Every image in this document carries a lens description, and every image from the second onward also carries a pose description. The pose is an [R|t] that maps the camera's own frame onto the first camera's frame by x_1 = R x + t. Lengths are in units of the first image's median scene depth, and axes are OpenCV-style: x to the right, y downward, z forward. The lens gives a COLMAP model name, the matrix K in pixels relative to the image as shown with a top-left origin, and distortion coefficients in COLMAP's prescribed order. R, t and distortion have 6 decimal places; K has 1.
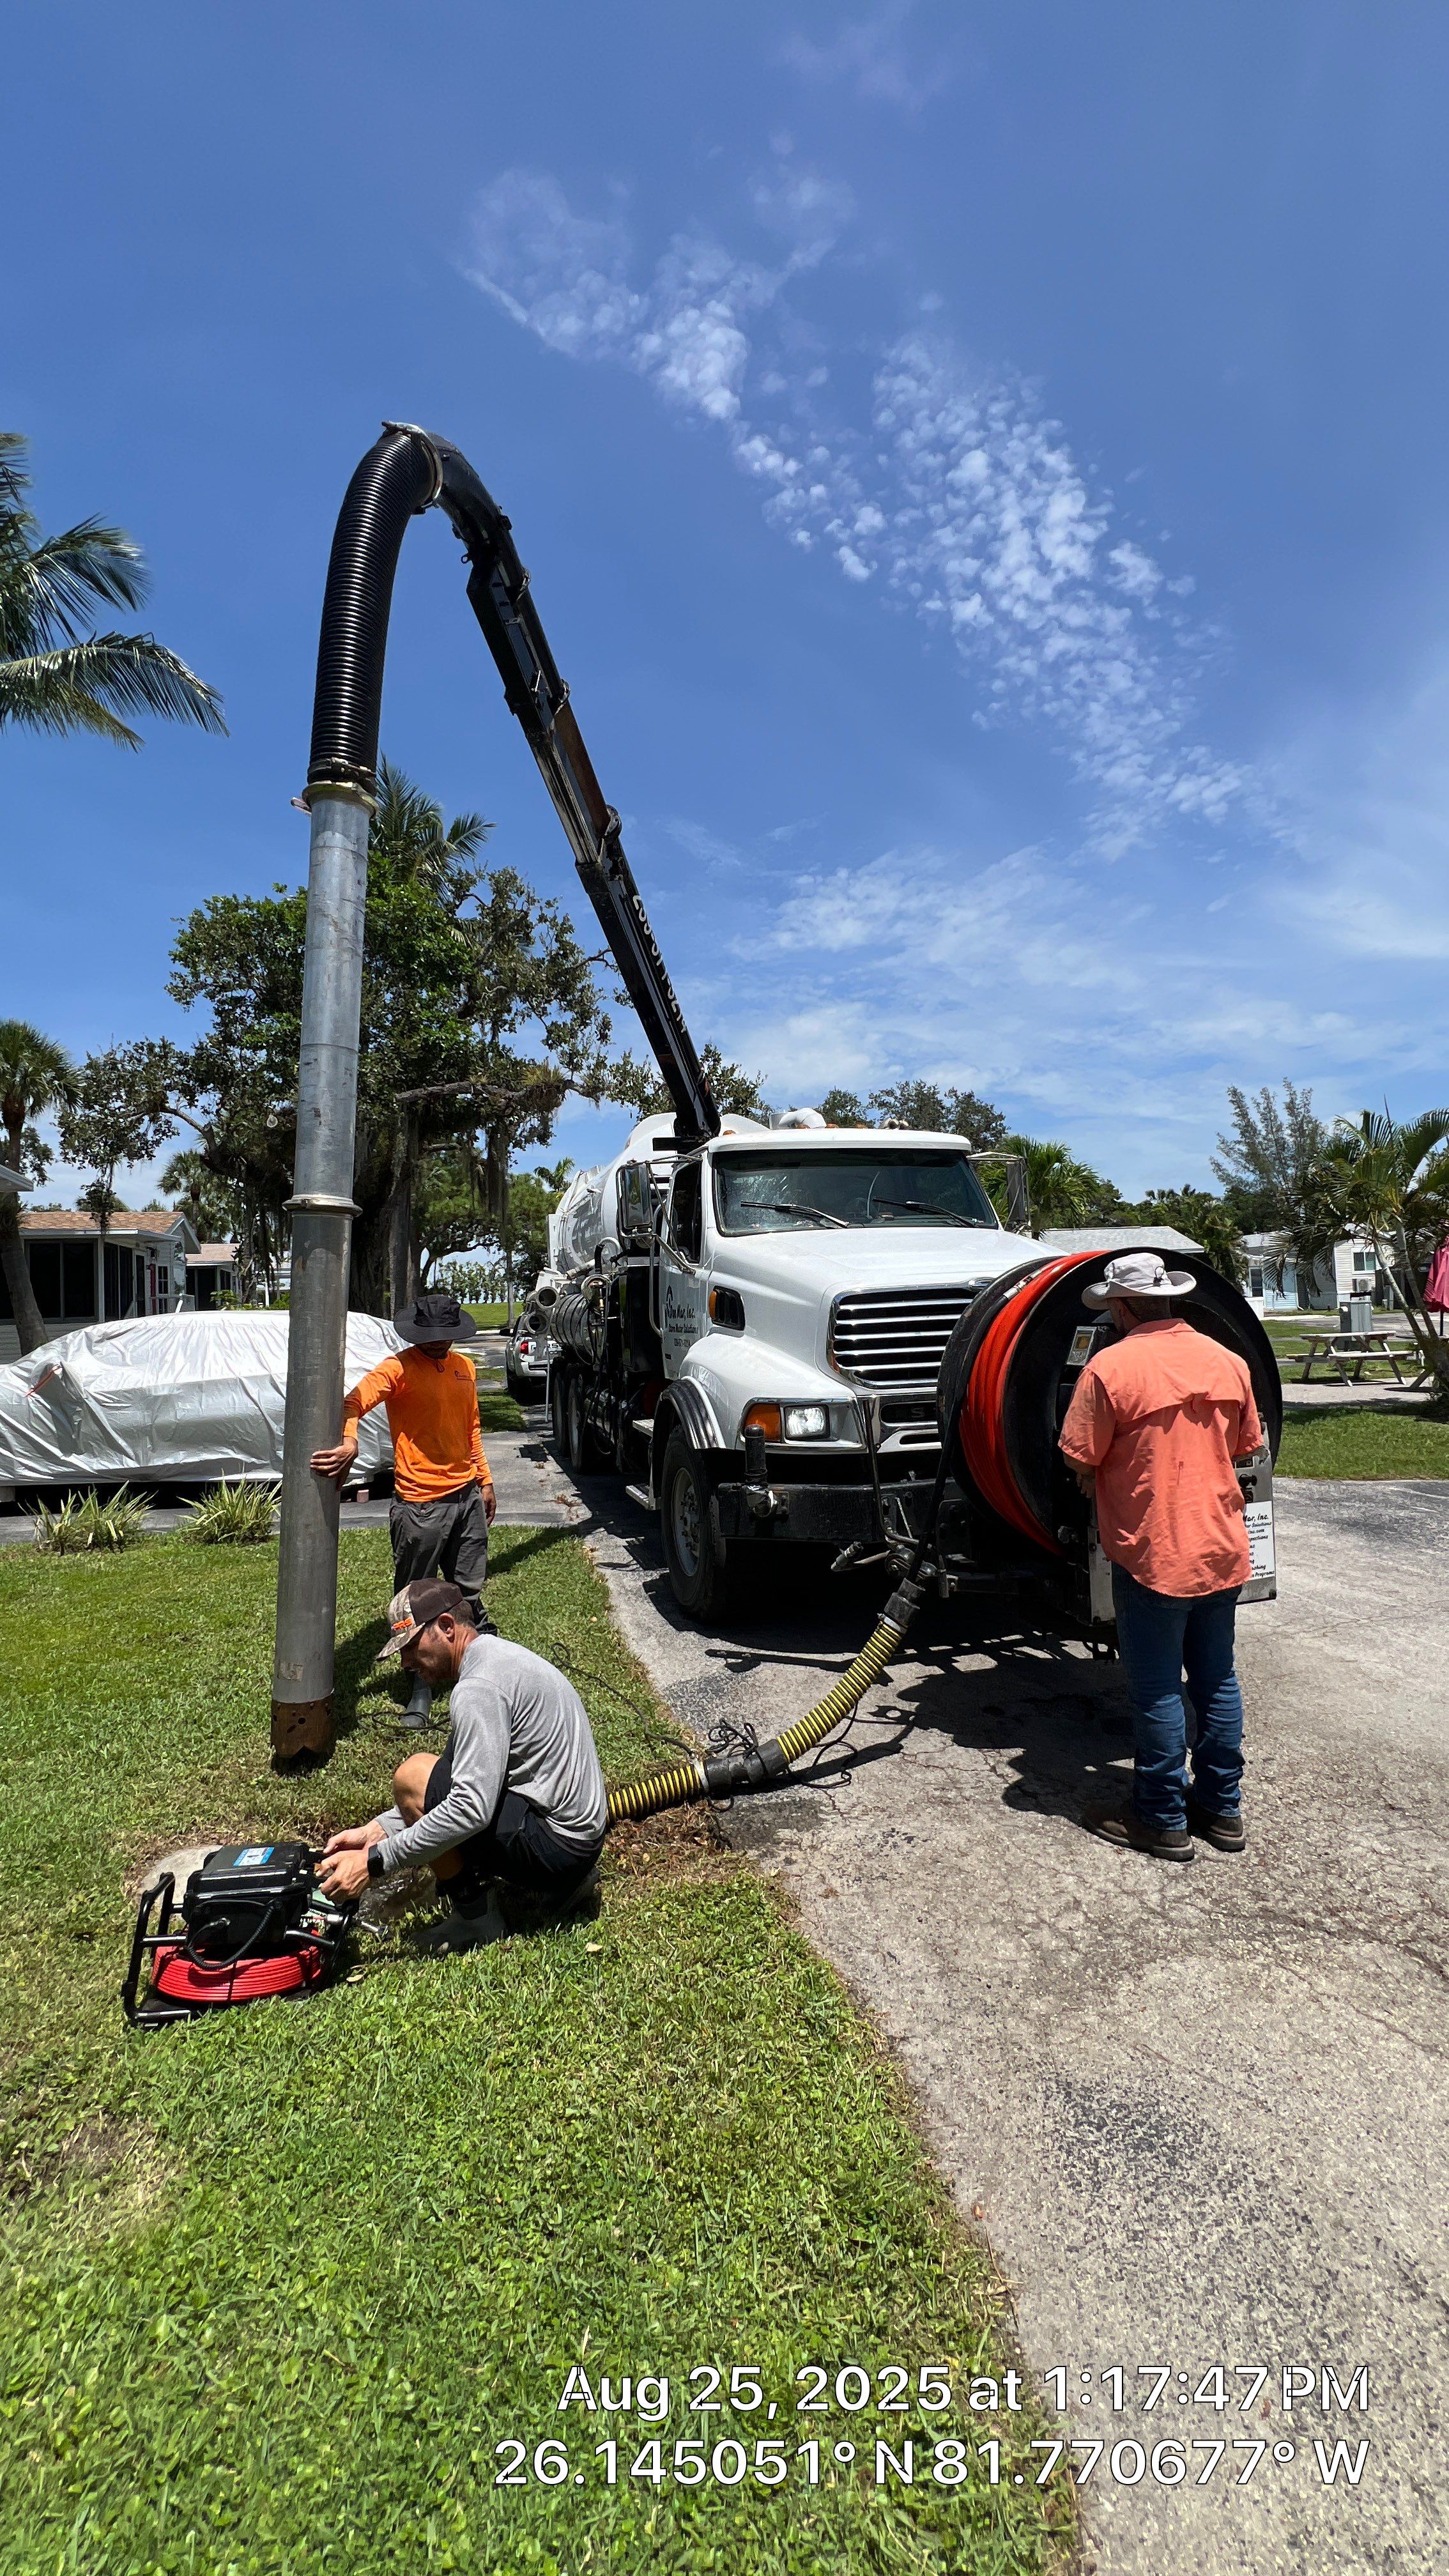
lens RADIAL K [[1020.1, 0, 737.9], [0, 1020.1, 1297.3], [0, 0, 1]] dist [-0.001917, 0.000174]
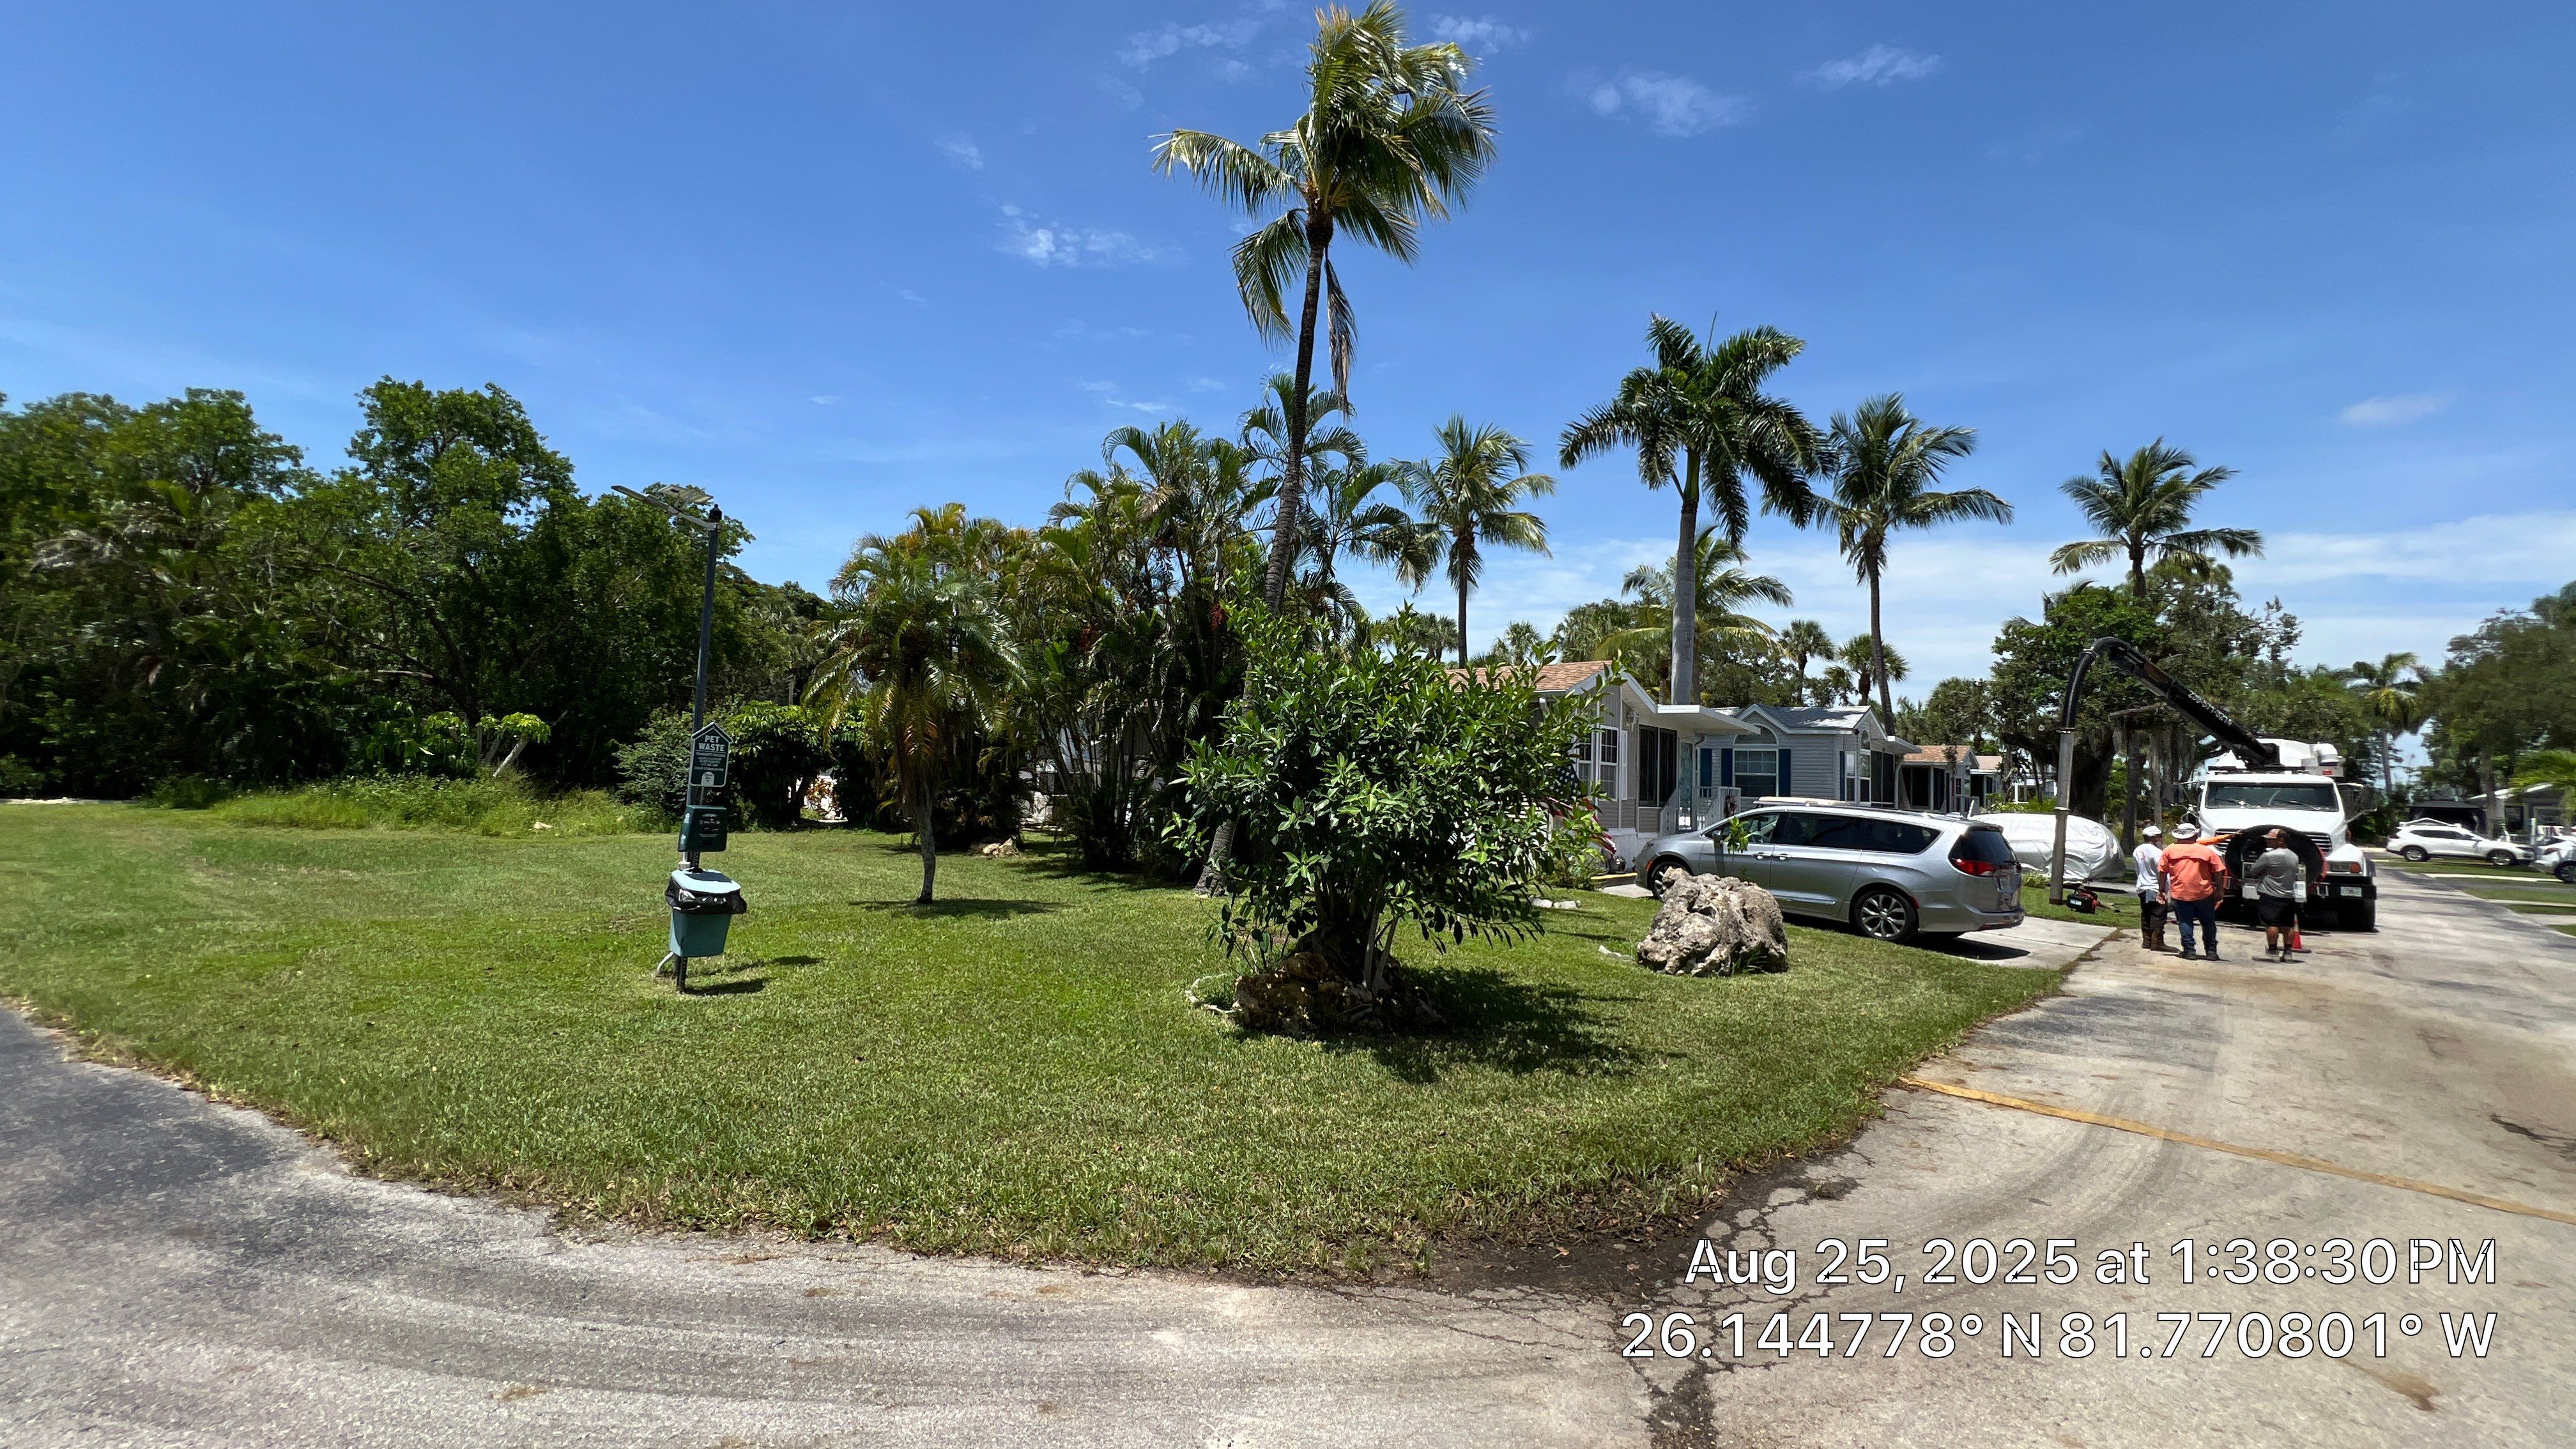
lens RADIAL K [[1020.1, 0, 1294.5], [0, 1020.1, 735.9], [0, 0, 1]] dist [-0.001917, 0.000174]
pose [[0.510599, 0.016653, -0.859658, 1.270326], [-0.045123, 0.998954, -0.007450, -0.138751], [0.858634, 0.042595, 0.510816, -3.131447]]
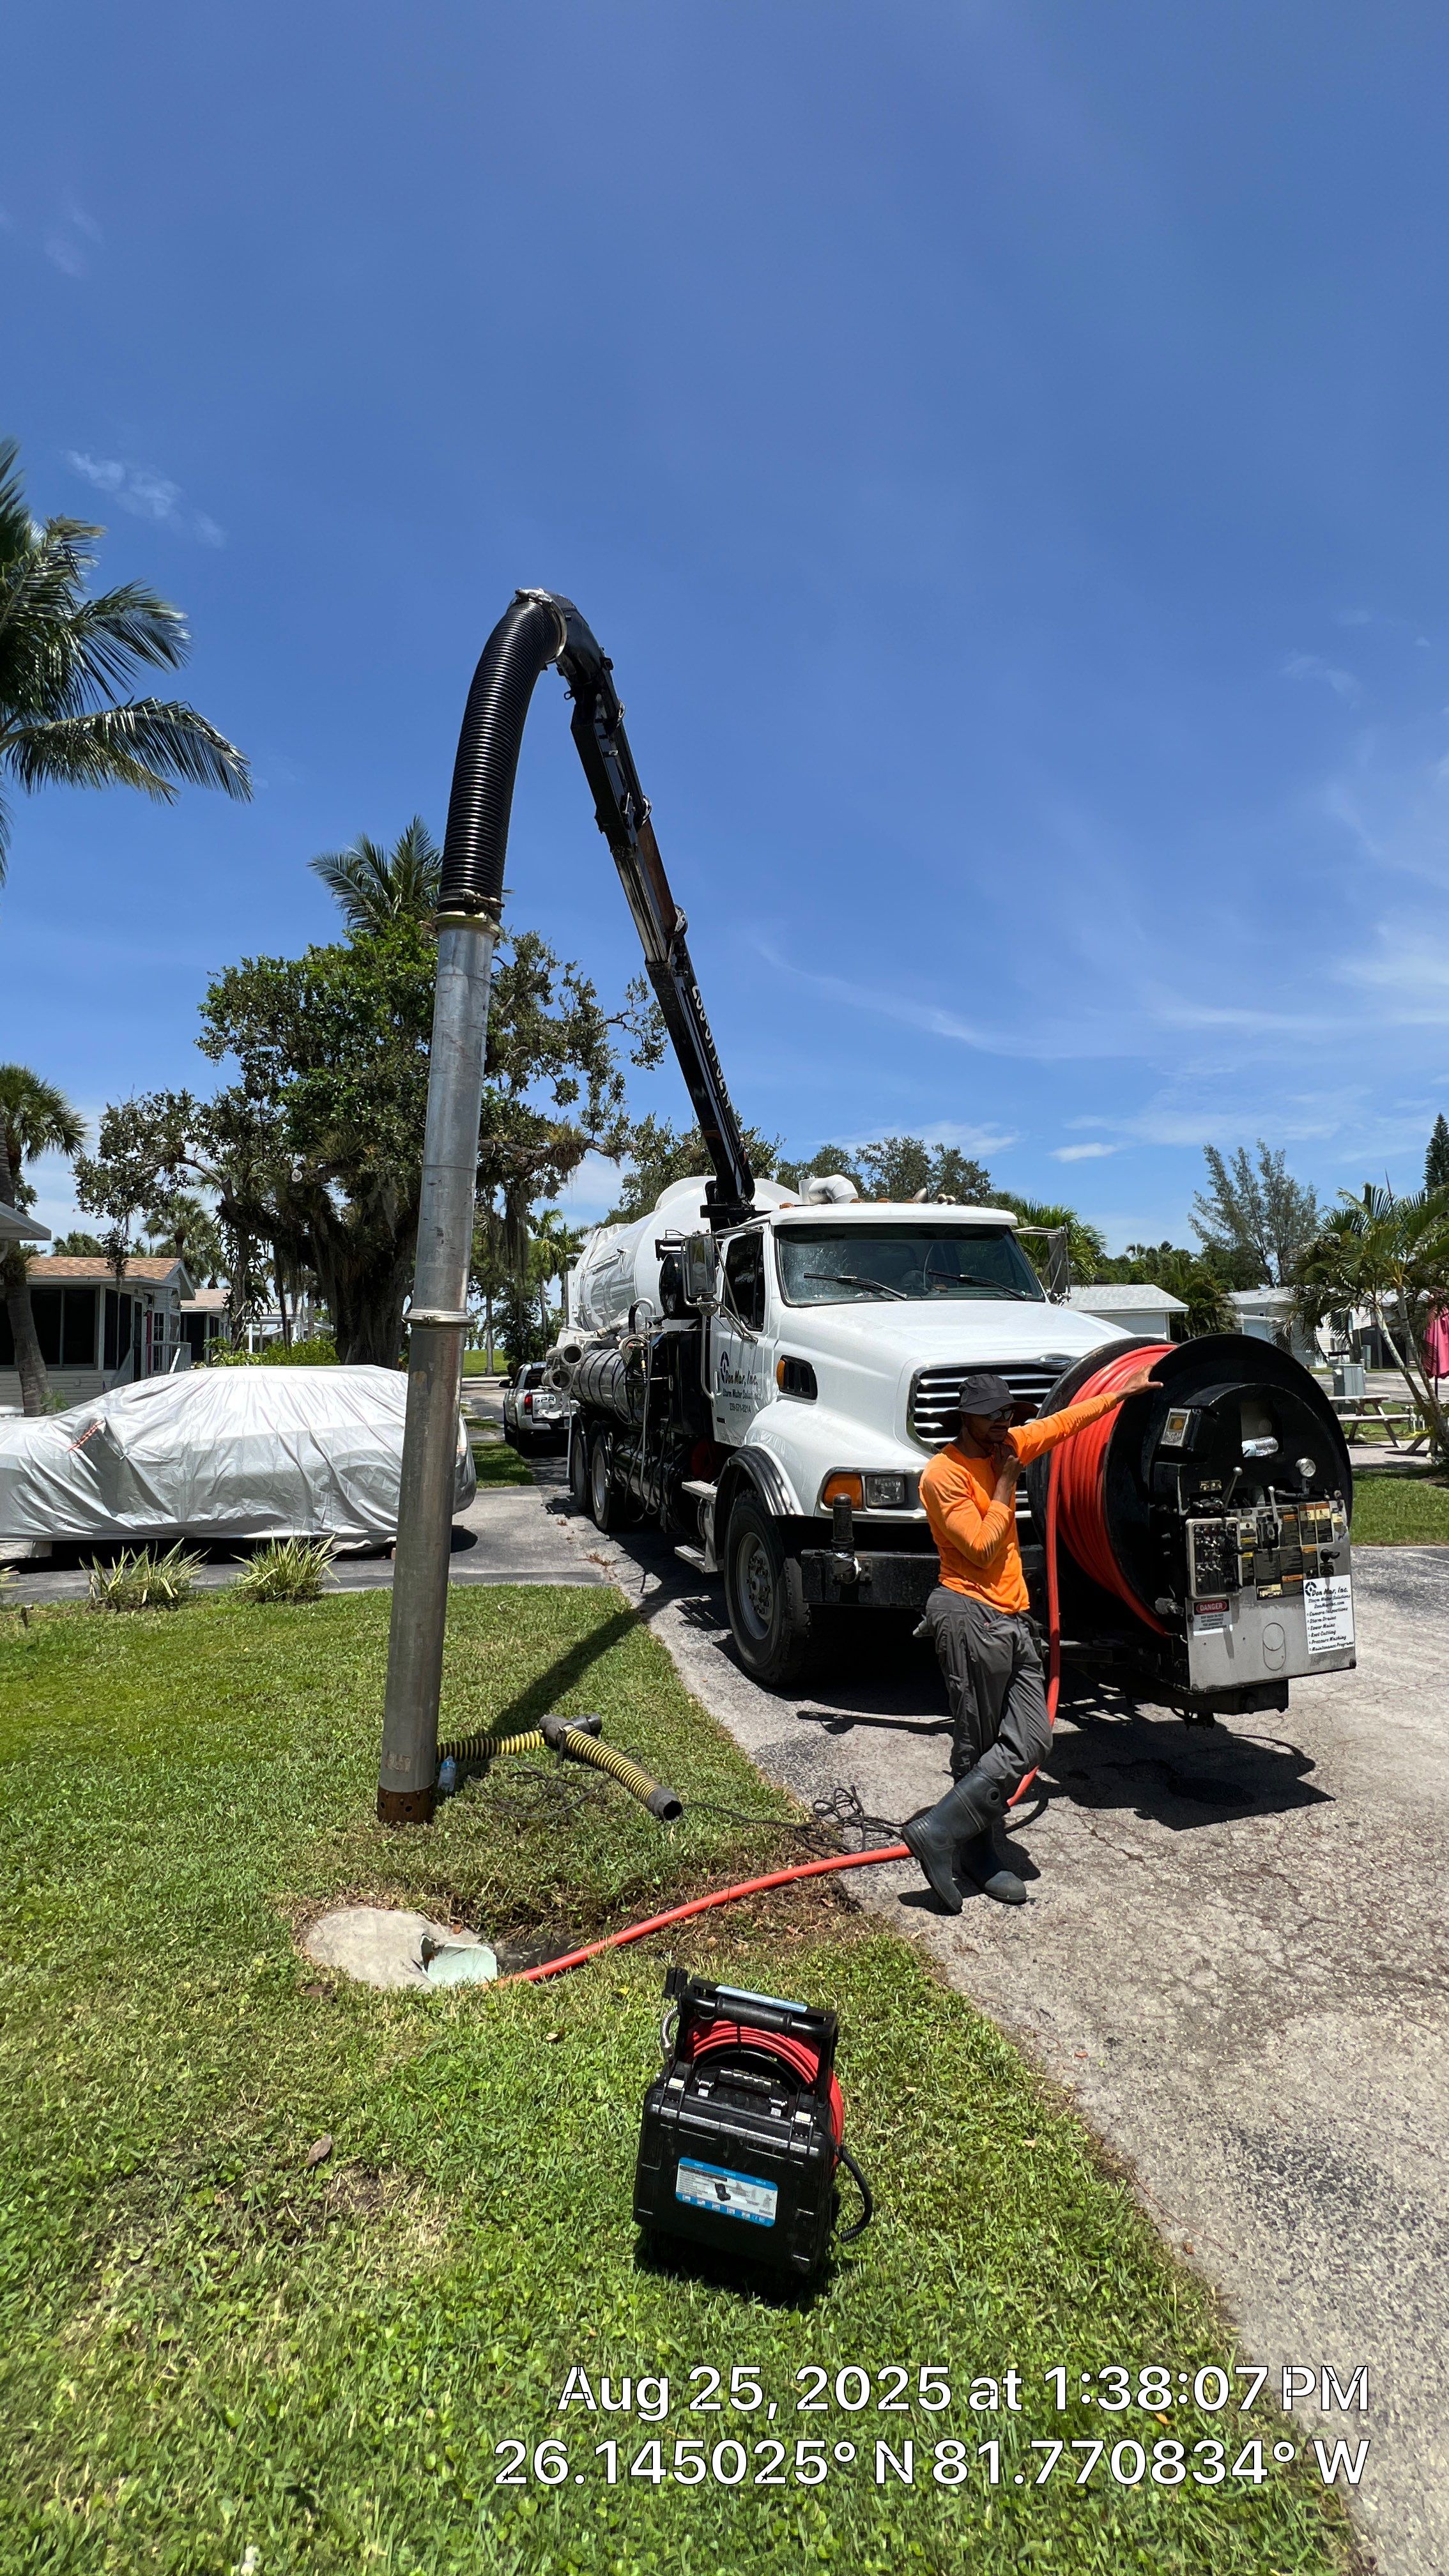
lens RADIAL K [[1025.7, 0, 738.2], [0, 1025.7, 1297.7], [0, 0, 1]] dist [0.000209, -0.000093]
pose [[0.999624, 0.013881, 0.023646, -0.087587], [-0.012740, 0.998780, -0.047718, -0.018106], [-0.024280, 0.047399, 0.998581, -0.040261]]
